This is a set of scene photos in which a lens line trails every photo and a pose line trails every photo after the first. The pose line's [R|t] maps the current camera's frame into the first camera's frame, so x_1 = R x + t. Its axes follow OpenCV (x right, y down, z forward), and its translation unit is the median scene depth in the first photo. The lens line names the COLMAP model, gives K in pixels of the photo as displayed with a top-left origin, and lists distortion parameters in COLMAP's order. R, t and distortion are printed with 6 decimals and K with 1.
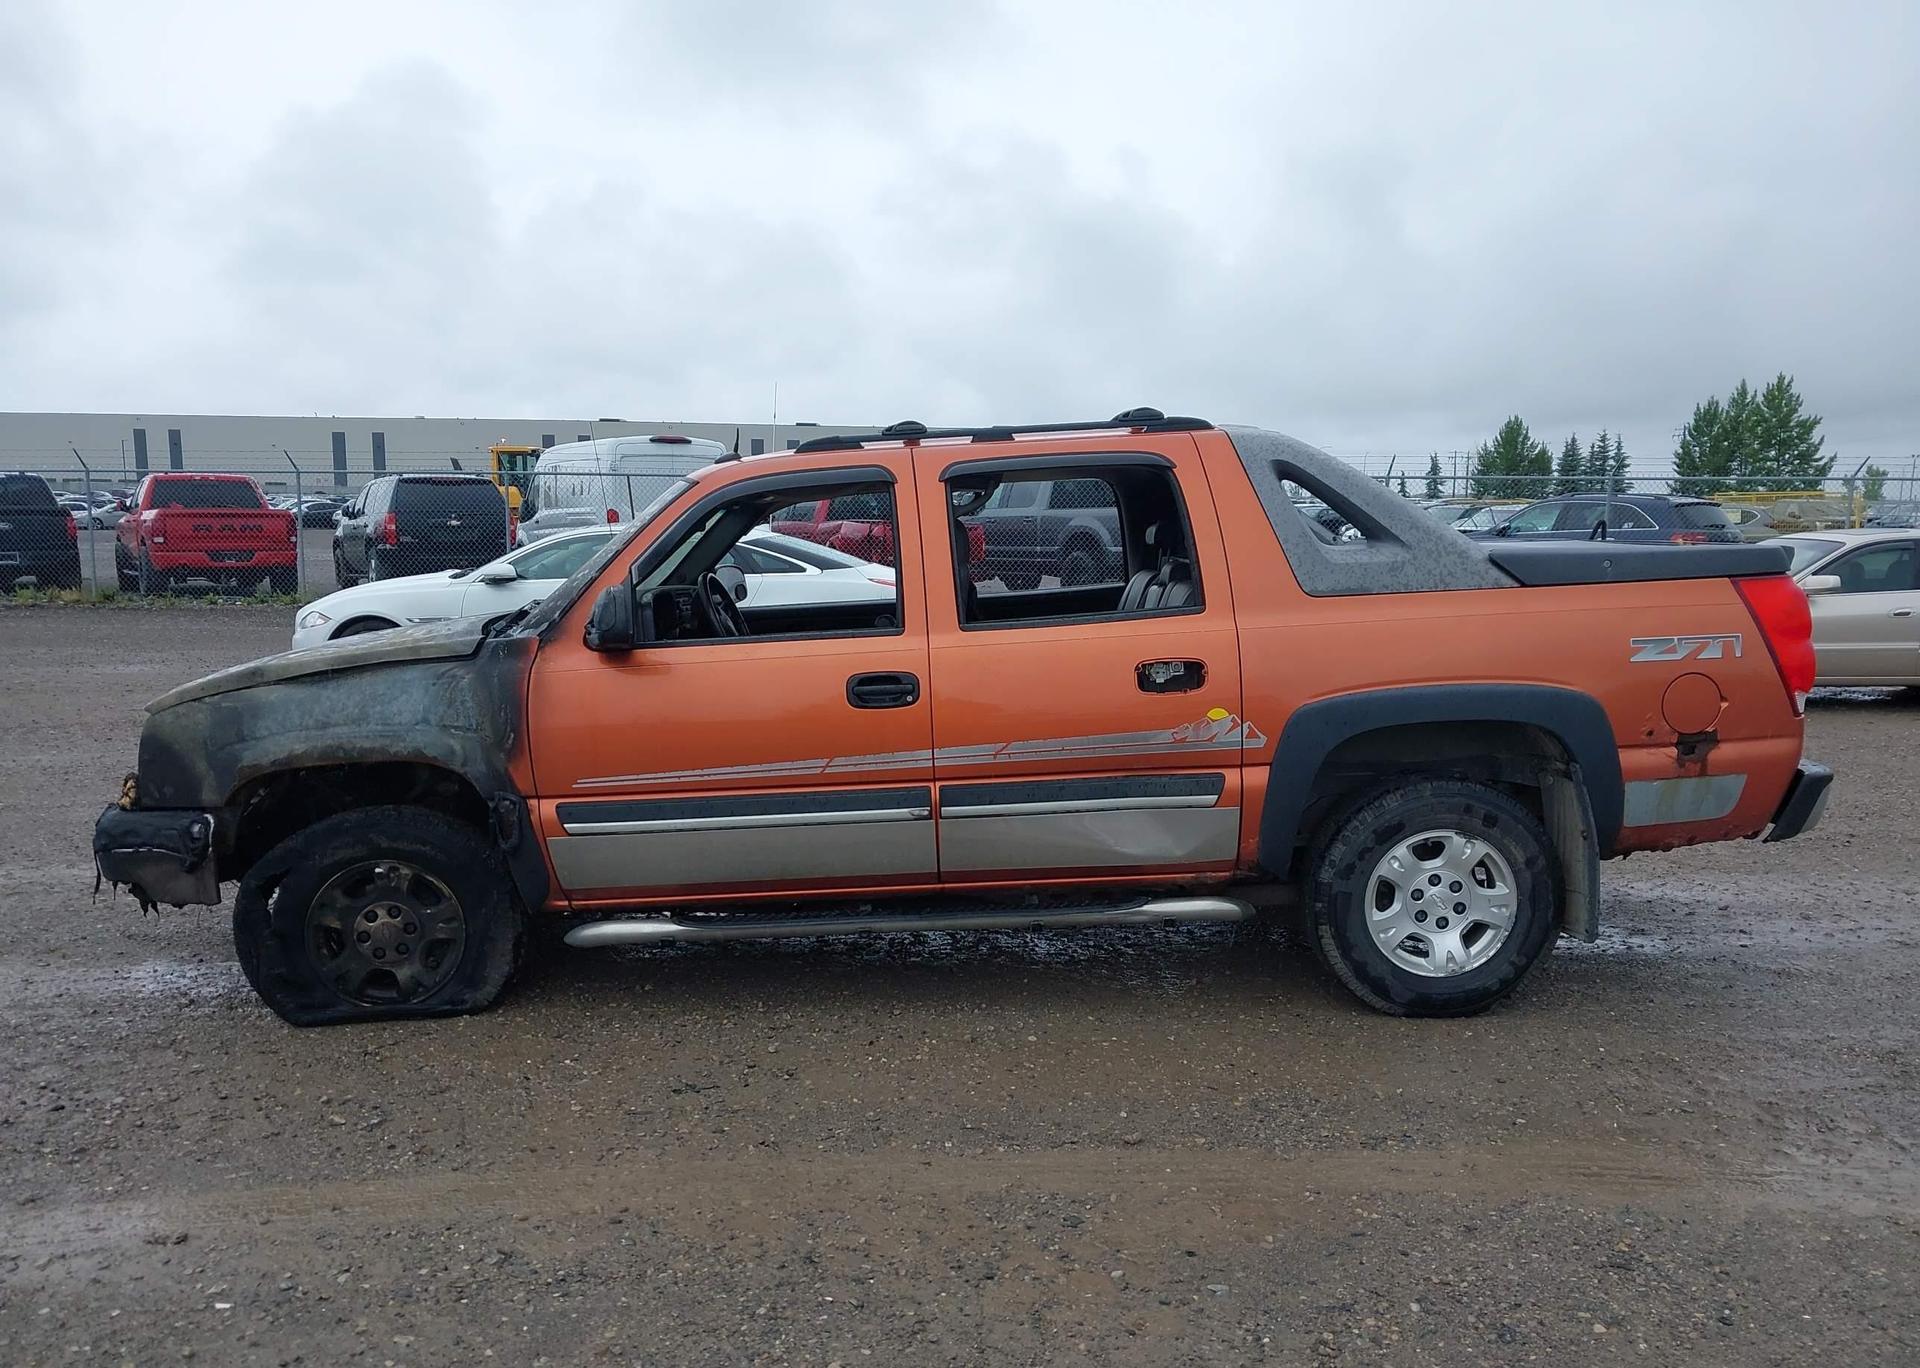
lens RADIAL K [[1439.9, 0, 953.5], [0, 1439.9, 753.3], [0, 0, 1]] dist [0.179947, -0.363006]
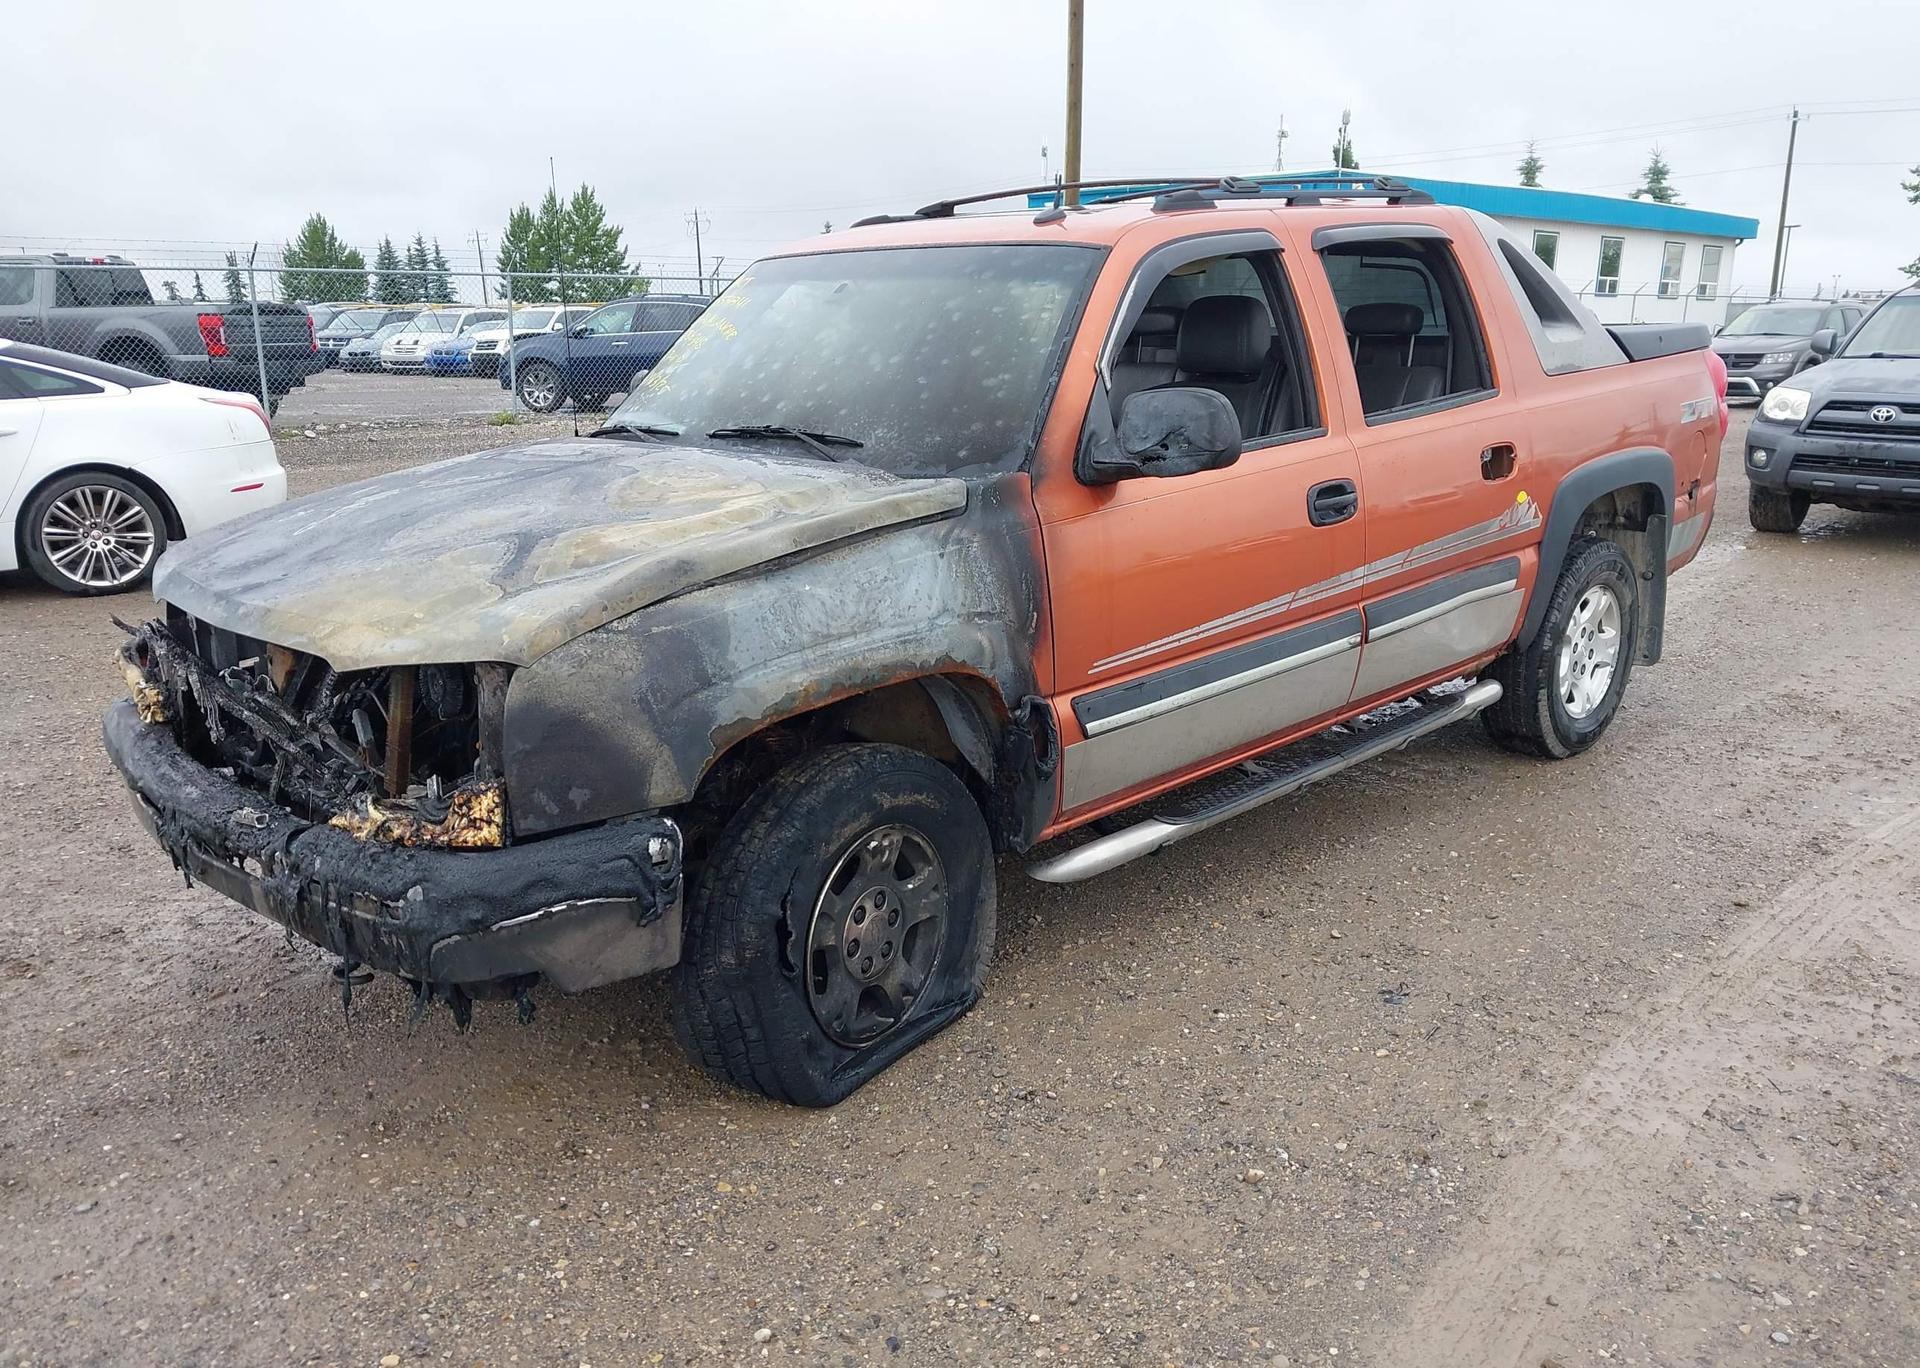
lens RADIAL K [[1439.9, 0, 953.5], [0, 1439.9, 753.3], [0, 0, 1]] dist [0.179947, -0.363006]
pose [[0.726914, -0.197075, 0.657843, -0.797053], [0.113614, 0.979249, 0.167818, -0.067991], [-0.677265, -0.047249, 0.734220, 0.498291]]
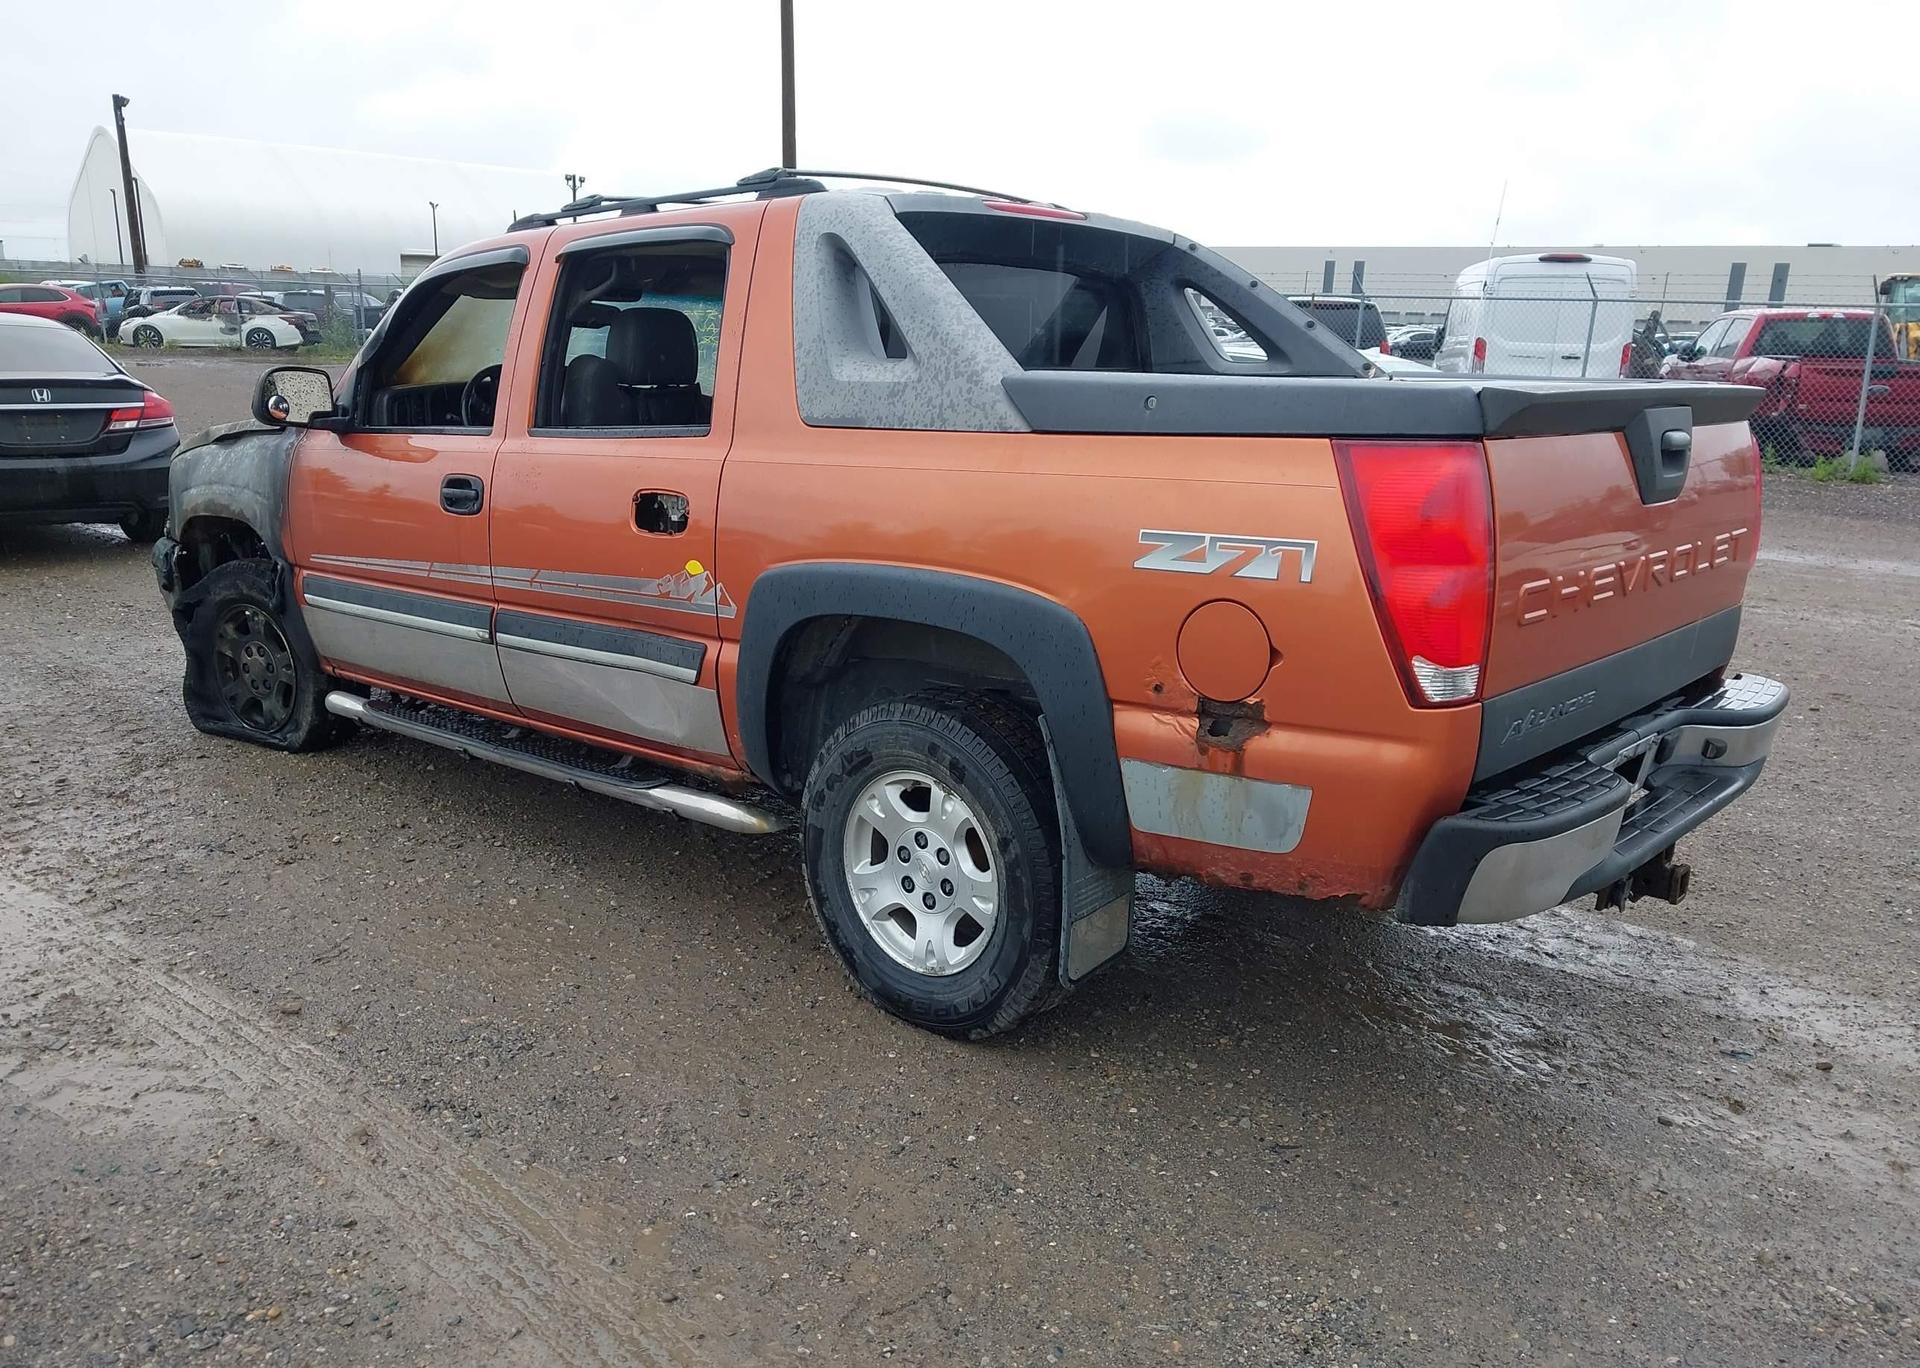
lens RADIAL K [[1439.9, 0, 953.5], [0, 1439.9, 753.3], [0, 0, 1]] dist [0.179947, -0.363006]
pose [[0.748493, 0.203628, -0.631106, 0.791745], [-0.135598, 0.978577, 0.154921, -0.068575], [0.649132, -0.030381, 0.760069, 0.478118]]
